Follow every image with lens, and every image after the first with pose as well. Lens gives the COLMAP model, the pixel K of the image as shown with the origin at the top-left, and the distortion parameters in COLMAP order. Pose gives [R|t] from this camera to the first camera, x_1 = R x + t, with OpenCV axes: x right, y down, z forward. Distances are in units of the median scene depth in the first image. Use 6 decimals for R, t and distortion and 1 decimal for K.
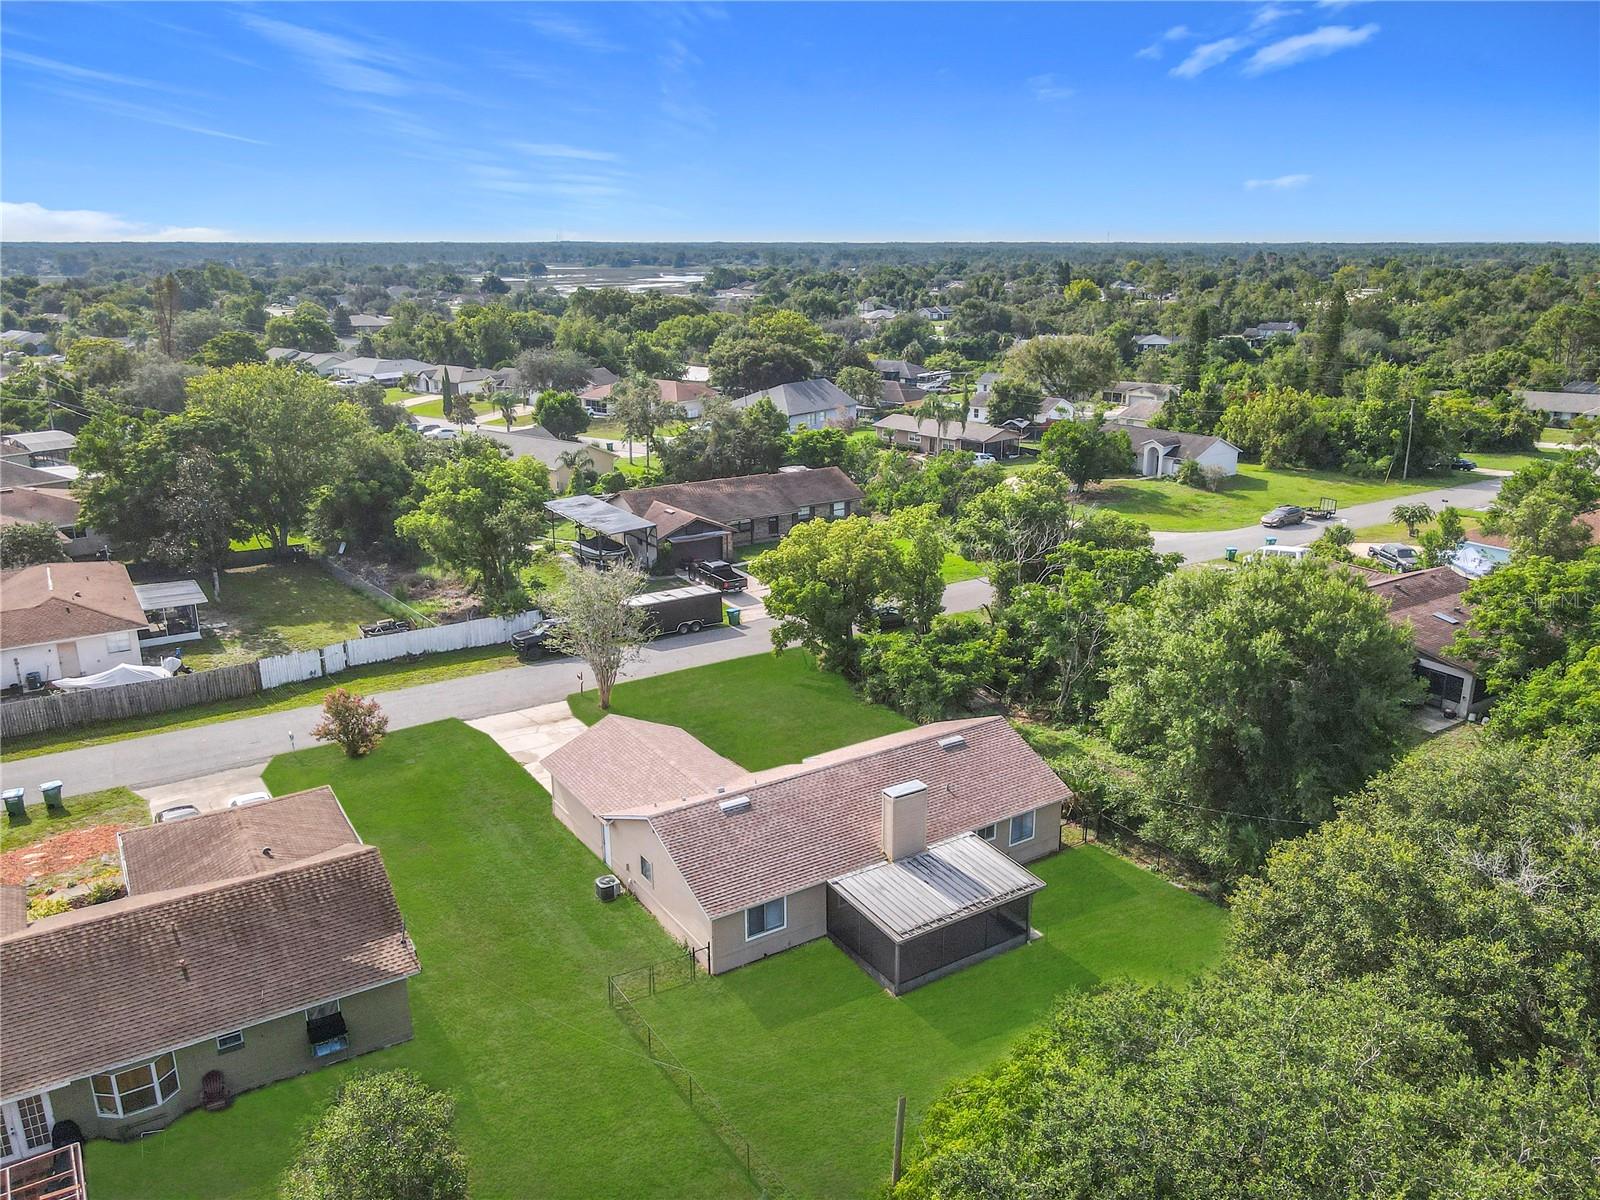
lens RADIAL K [[1193.1, 0, 814.8], [0, 1193.1, 630.7], [0, 0, 1]] dist [-0.014651, 0.036072]
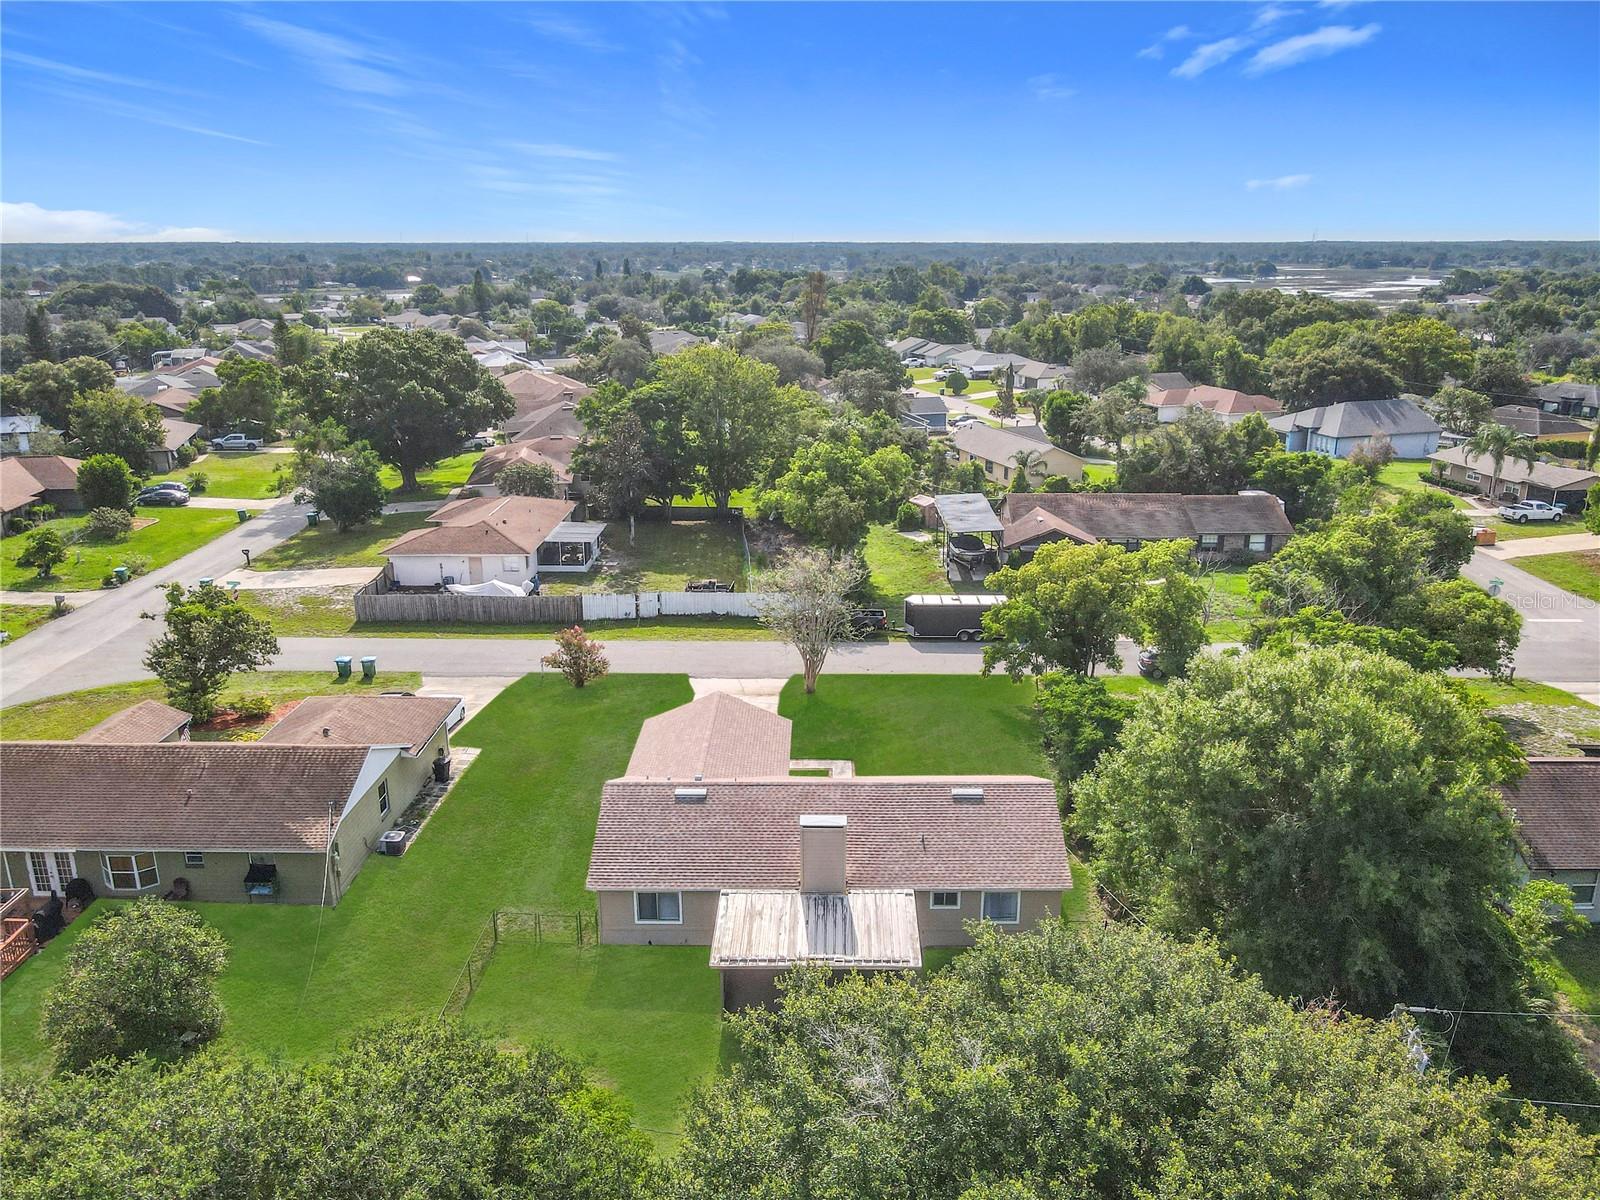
lens RADIAL K [[1193.1, 0, 814.8], [0, 1193.1, 630.7], [0, 0, 1]] dist [-0.014651, 0.036072]
pose [[0.831607, 0.173093, -0.527702, 0.320880], [-0.173033, 0.983648, 0.049965, -0.035599], [0.527721, 0.049759, 0.847959, 0.116188]]
